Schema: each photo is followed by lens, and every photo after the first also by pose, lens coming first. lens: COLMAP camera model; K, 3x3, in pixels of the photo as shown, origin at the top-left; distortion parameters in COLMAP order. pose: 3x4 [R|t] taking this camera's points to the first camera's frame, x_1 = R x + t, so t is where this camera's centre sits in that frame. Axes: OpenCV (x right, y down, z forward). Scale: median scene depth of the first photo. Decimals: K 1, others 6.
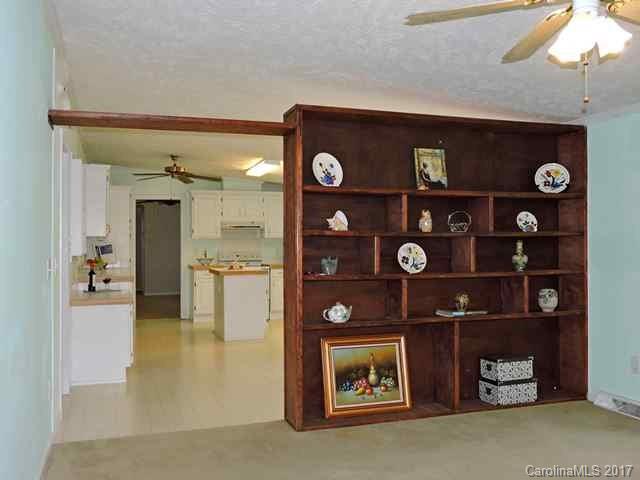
lens RADIAL K [[621.9, 0, 318.5], [0, 621.9, 237.9], [0, 0, 1]] dist [-0.010734, 0.000000]
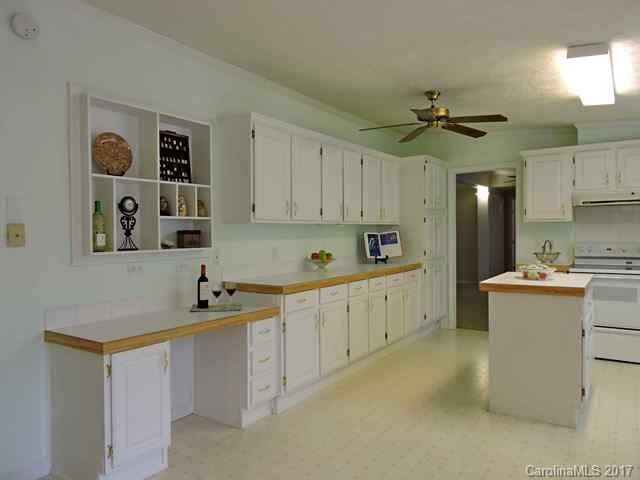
lens RADIAL K [[457.3, 0, 320.1], [0, 457.3, 238.7], [0, 0, 1]] dist [-0.006424, 0.006915]
pose [[0.614226, 0.011210, -0.789050, 0.053265], [0.015934, 0.999519, 0.026604, 0.001549], [0.788969, -0.028914, 0.613752, 0.511039]]
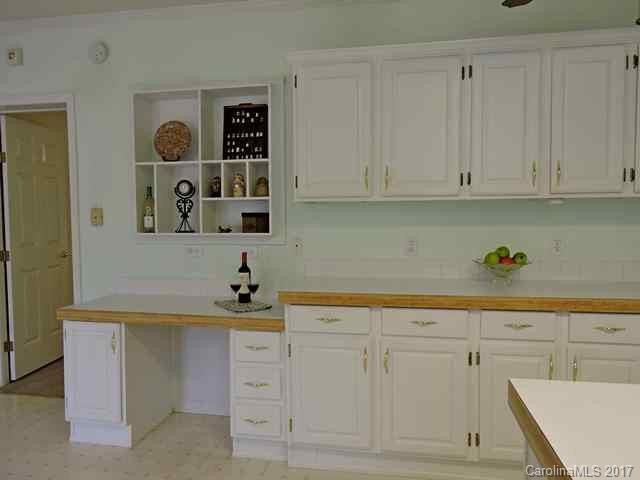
lens RADIAL K [[457.3, 0, 320.4], [0, 457.3, 239.6], [0, 0, 1]] dist [-0.006424, 0.006915]
pose [[-0.473833, 0.052676, -0.879038, -0.022559], [0.019848, 0.998595, 0.049141, 0.006054], [0.880391, 0.005838, -0.474213, 0.791596]]
